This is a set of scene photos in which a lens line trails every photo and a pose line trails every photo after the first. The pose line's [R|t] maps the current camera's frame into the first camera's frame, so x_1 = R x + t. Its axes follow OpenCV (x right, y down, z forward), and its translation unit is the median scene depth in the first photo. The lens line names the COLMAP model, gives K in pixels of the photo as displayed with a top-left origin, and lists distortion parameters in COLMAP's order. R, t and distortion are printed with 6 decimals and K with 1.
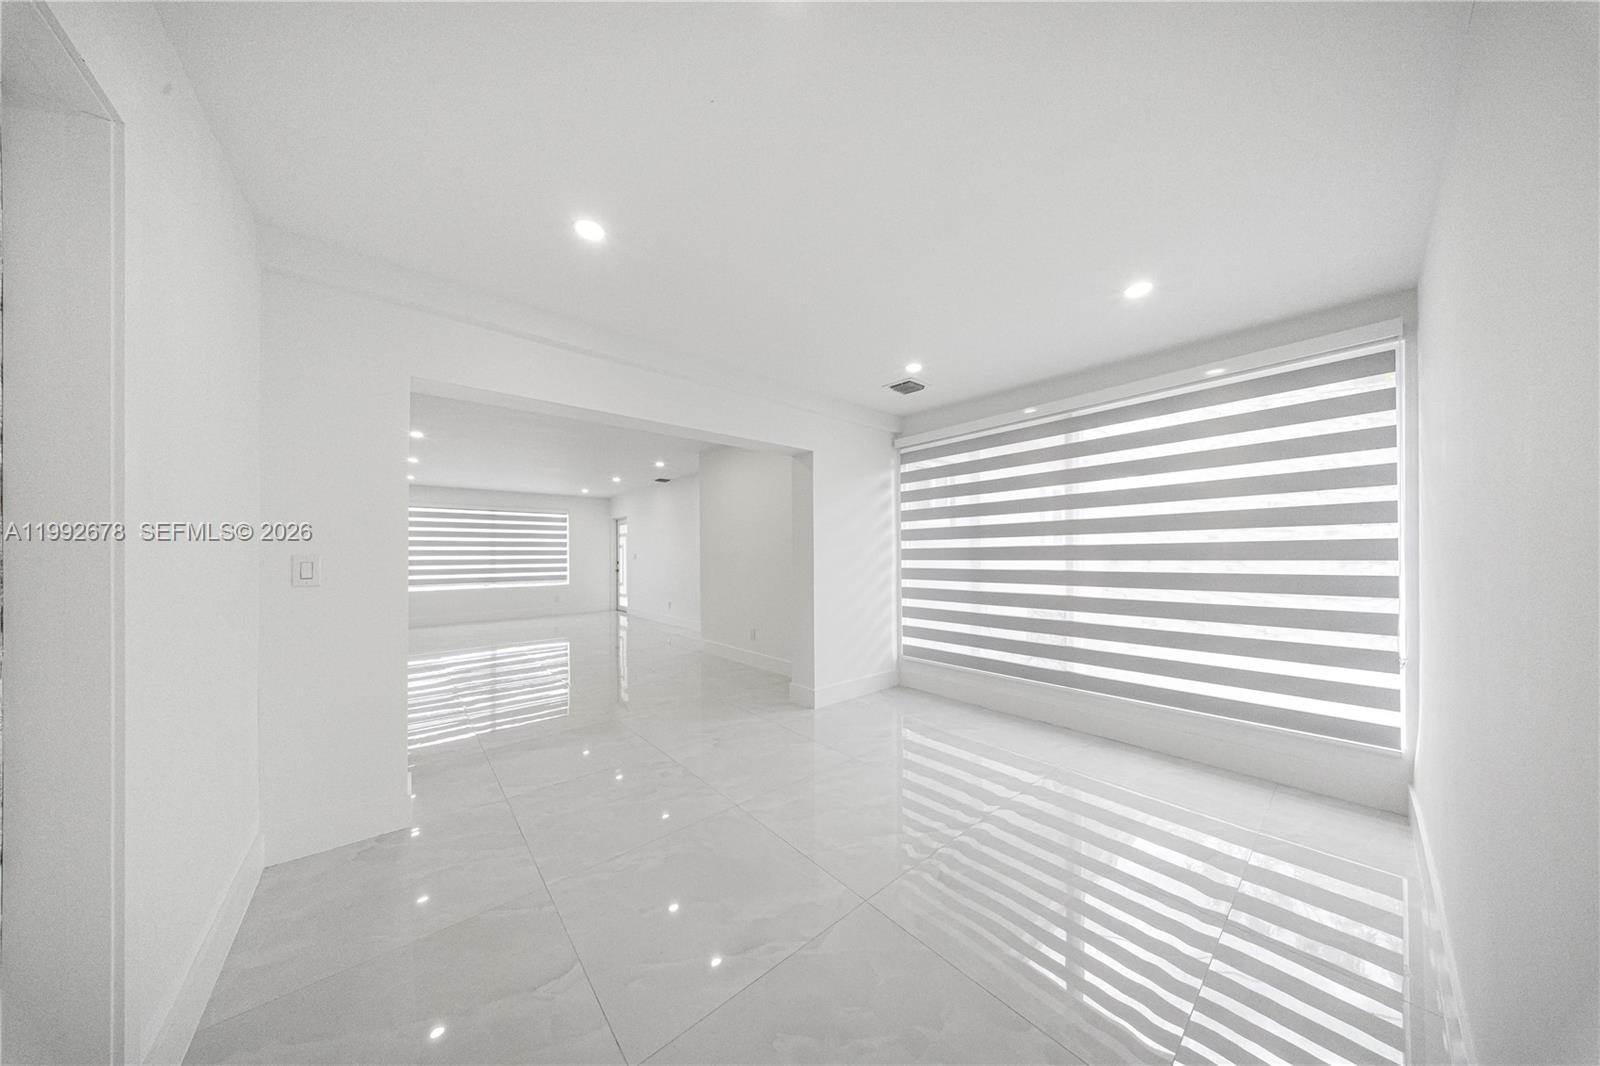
lens RADIAL K [[476.1, 0, 800.0], [0, 476.1, 551.8], [0, 0, 1]] dist [-0.000111, -0.000057]
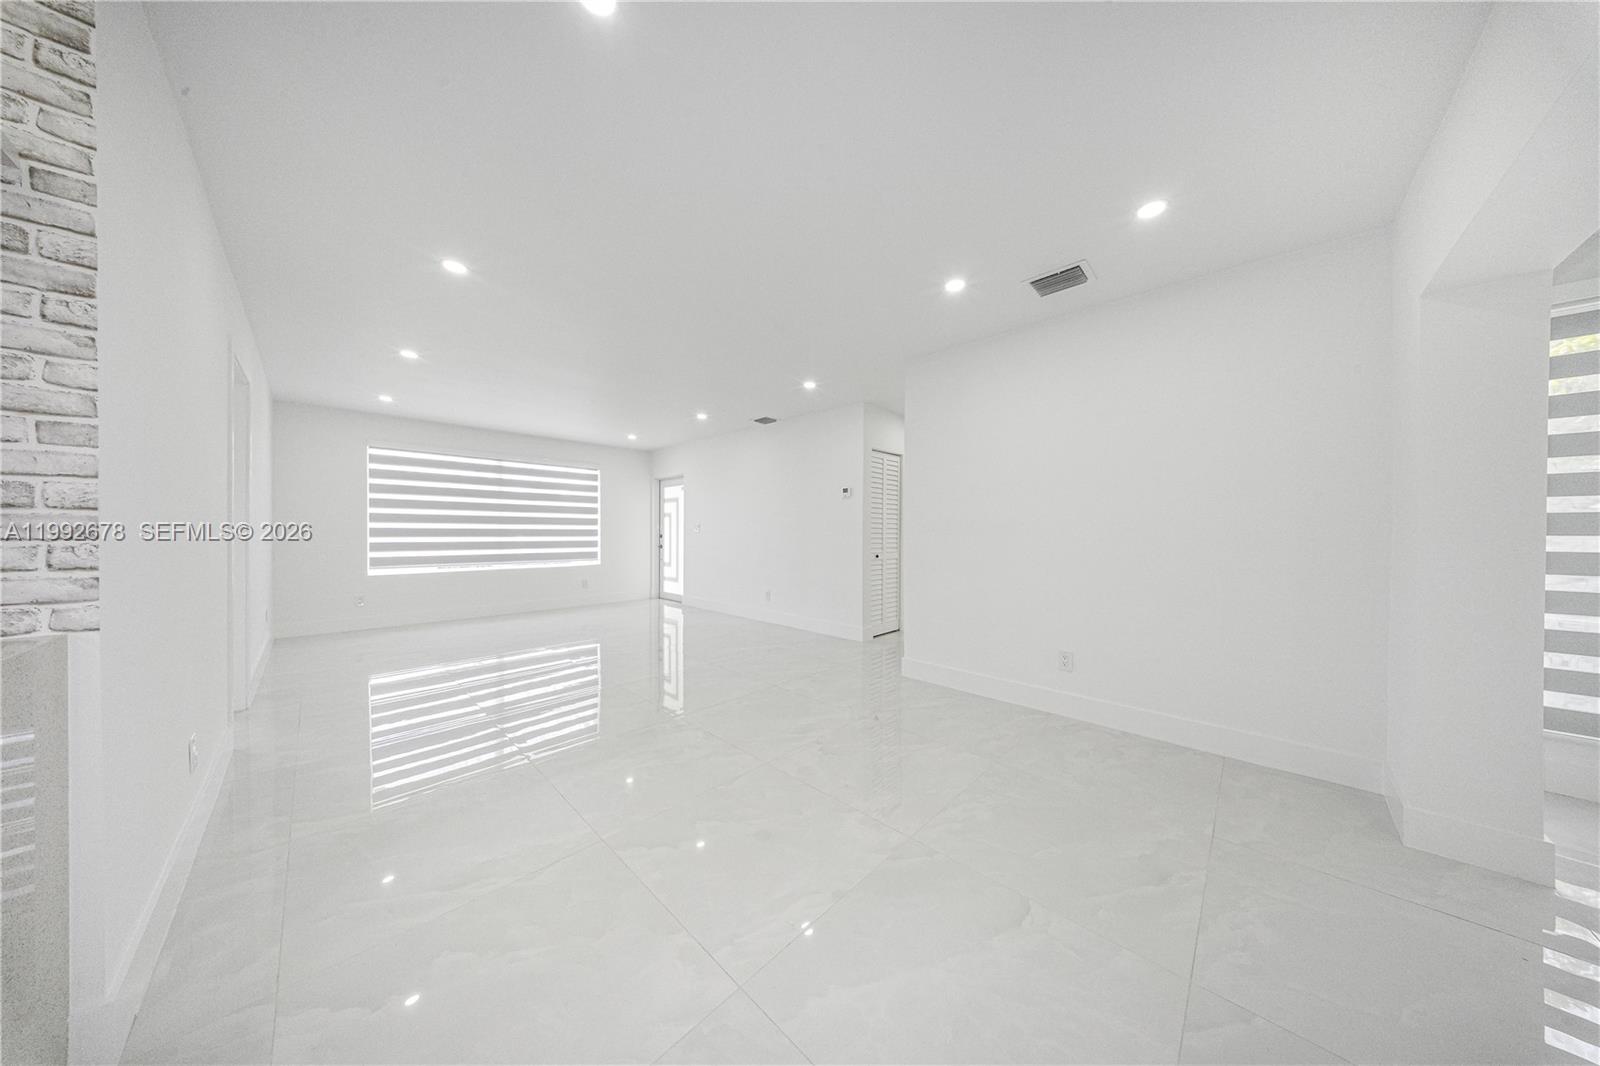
lens RADIAL K [[460.1, 0, 811.5], [0, 460.1, 527.7], [0, 0, 1]] dist [-0.004804, -0.000020]
pose [[0.993350, 0.016080, 0.114006, -0.241860], [-0.015555, 0.999864, -0.005494, 0.009869], [-0.114078, 0.003684, 0.993465, 0.253154]]
